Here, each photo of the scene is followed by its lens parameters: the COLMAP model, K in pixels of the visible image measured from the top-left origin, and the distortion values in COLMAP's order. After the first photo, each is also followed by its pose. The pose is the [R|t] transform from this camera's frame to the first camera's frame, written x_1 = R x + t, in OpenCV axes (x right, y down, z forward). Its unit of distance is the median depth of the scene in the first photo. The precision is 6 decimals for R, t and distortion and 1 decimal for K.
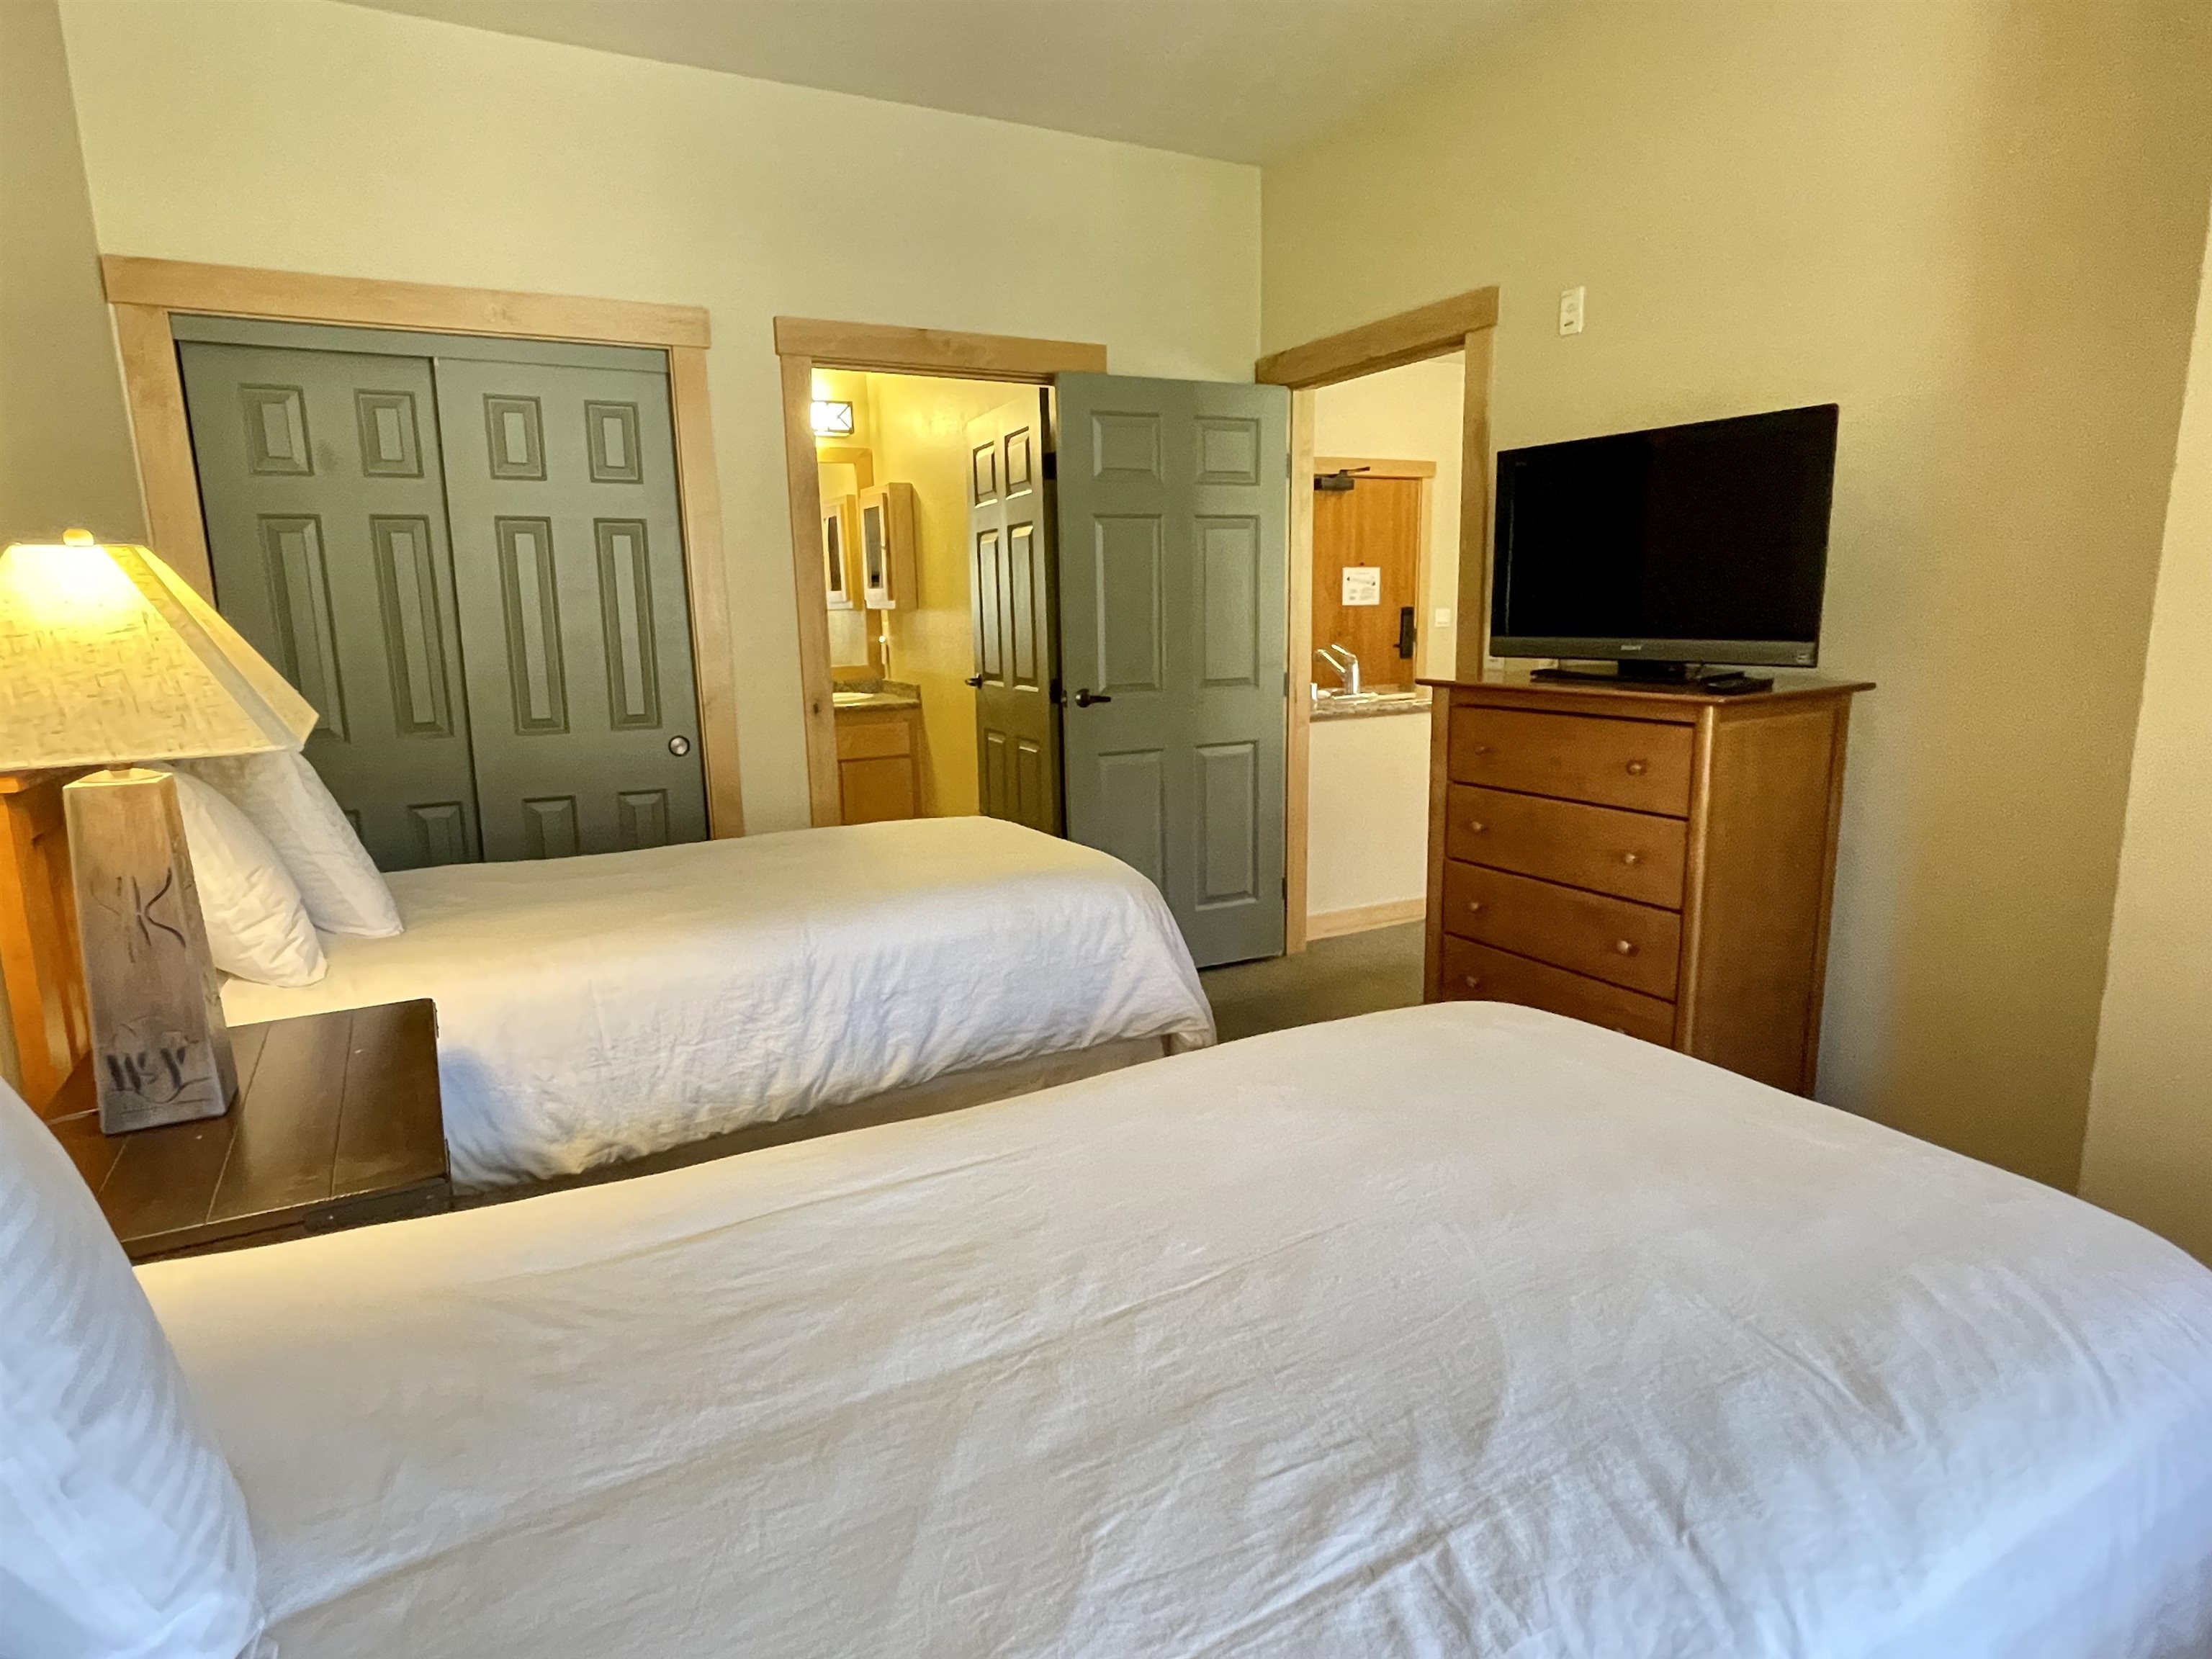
lens RADIAL K [[1188.8, 0, 1104.6], [0, 1188.8, 822.0], [0, 0, 1]] dist [-0.014363, -0.002450]
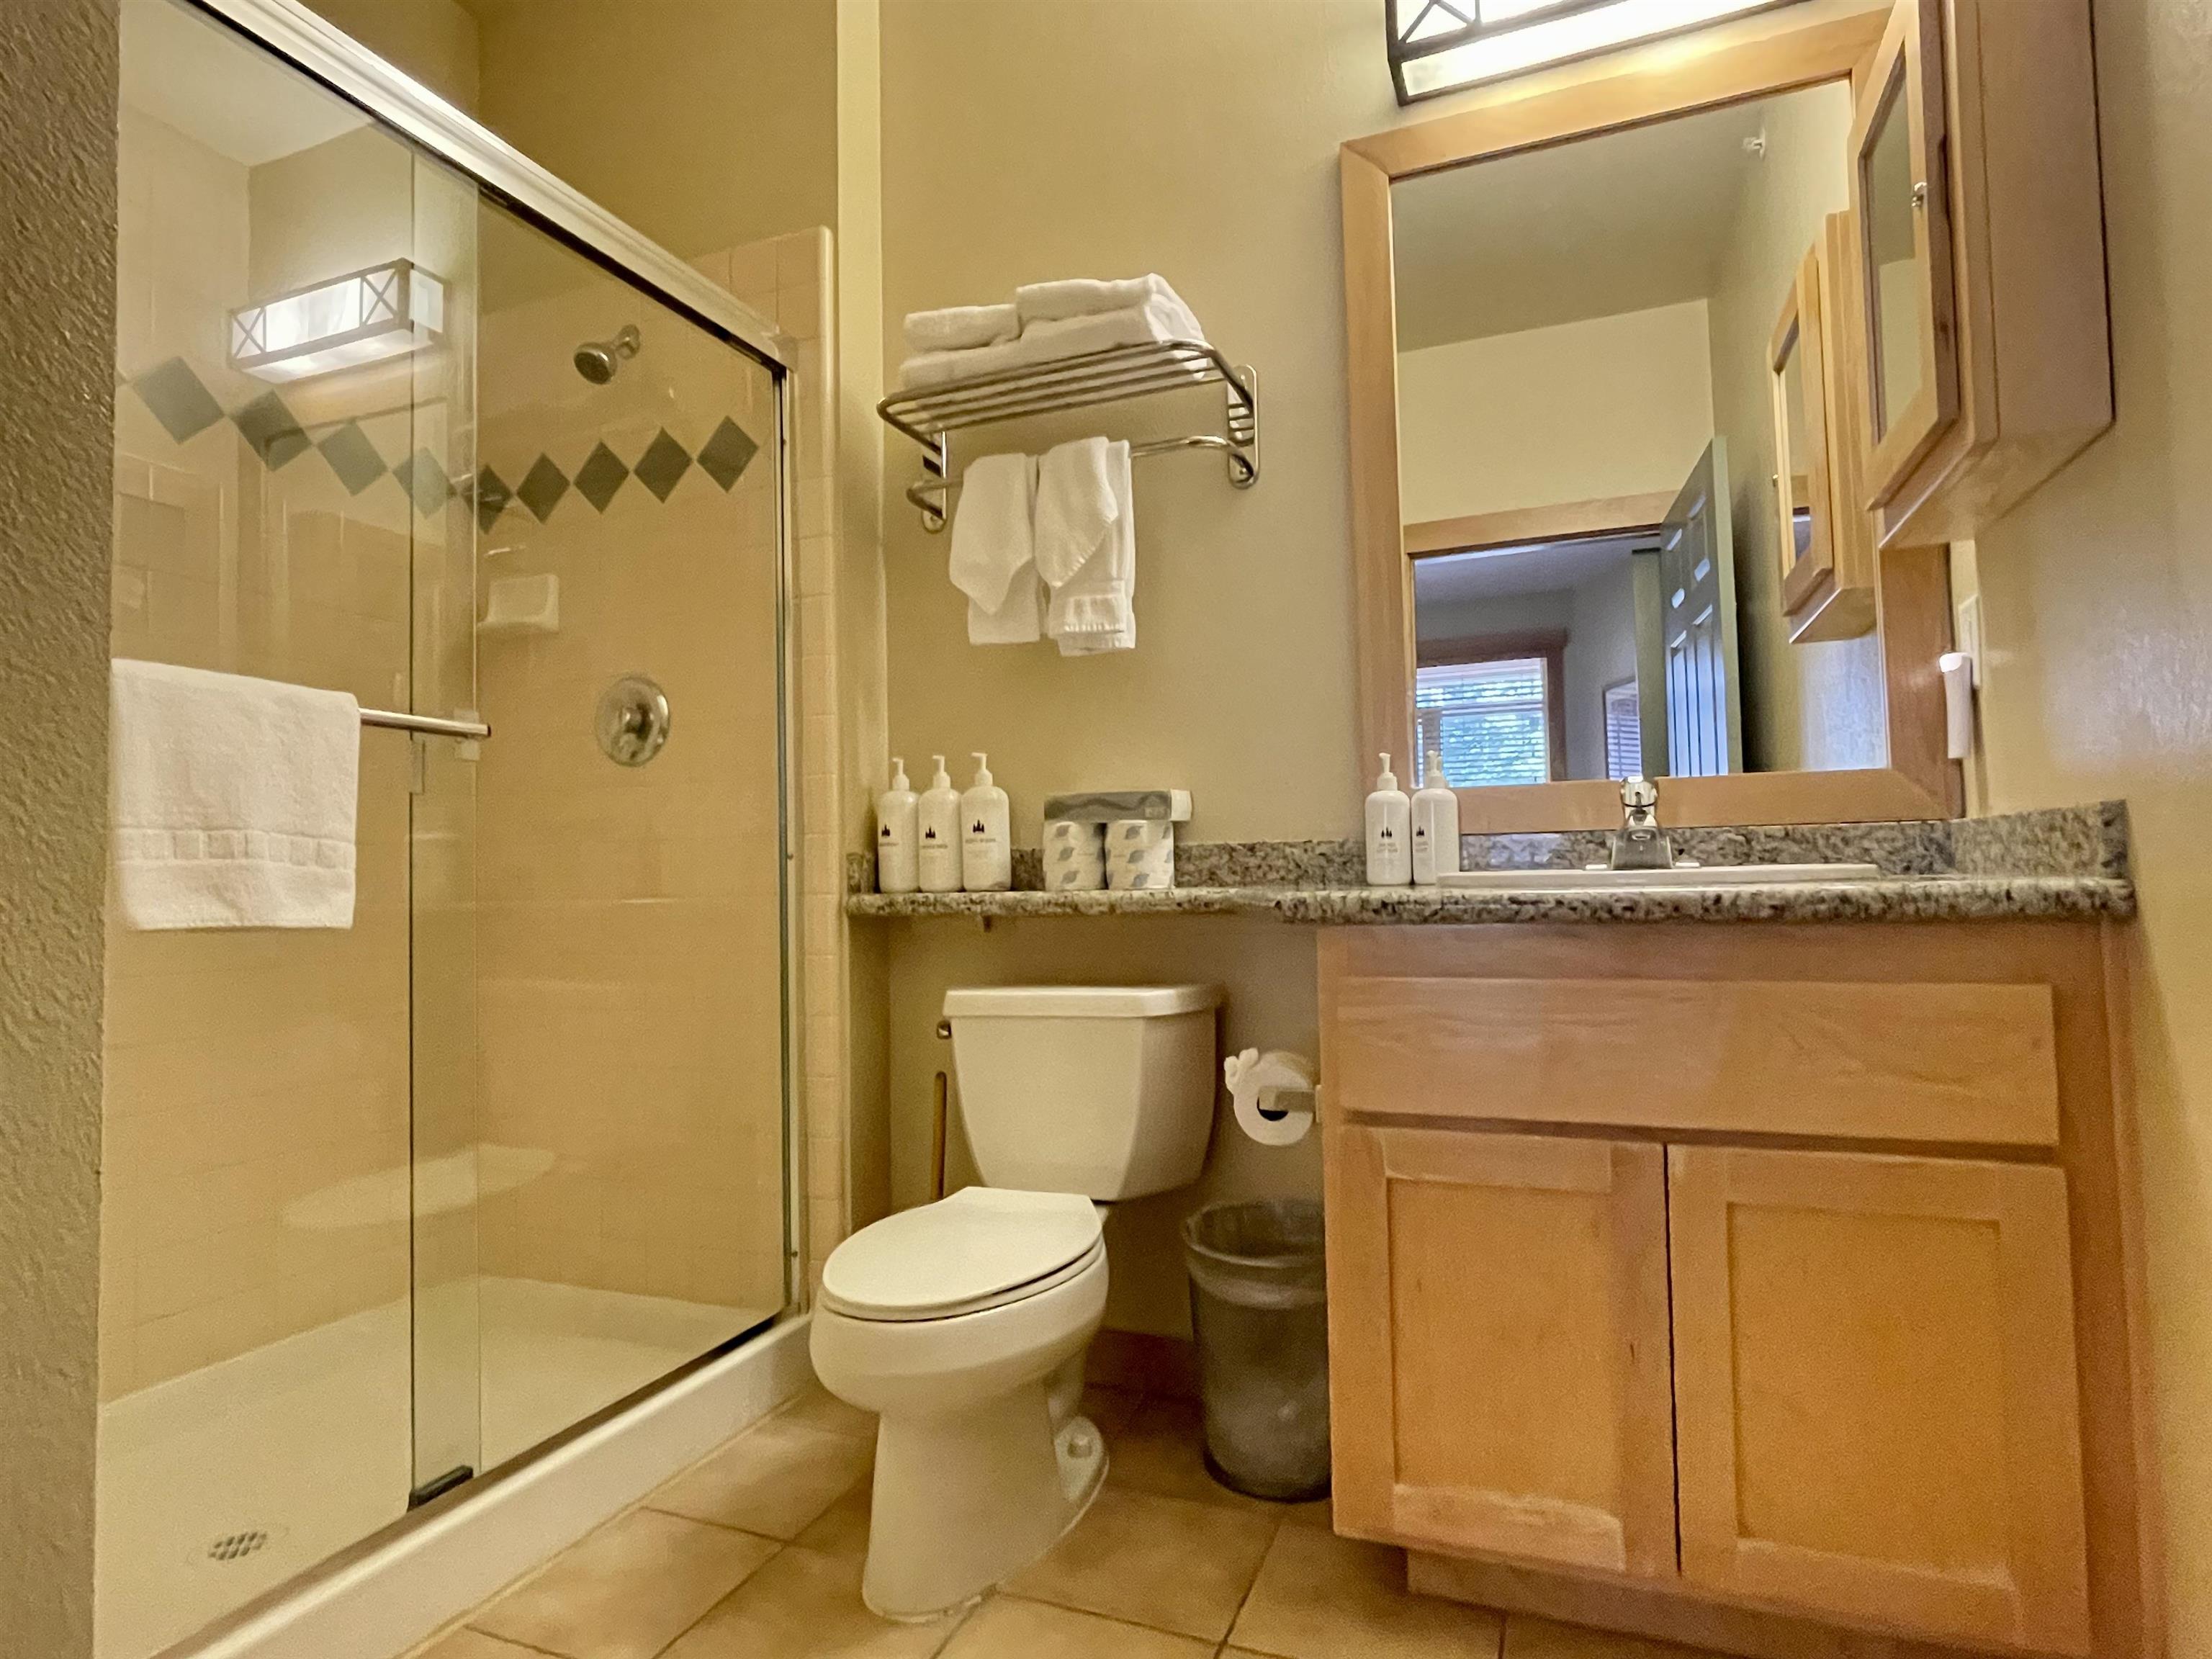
lens RADIAL K [[1188.8, 0, 1106.2], [0, 1188.8, 831.1], [0, 0, 1]] dist [-0.014363, -0.002450]
pose [[0.630388, -0.026427, -0.775830, -0.110097], [-0.135691, 0.980283, -0.143645, -0.058959], [0.764329, 0.195825, 0.614372, 0.739663]]
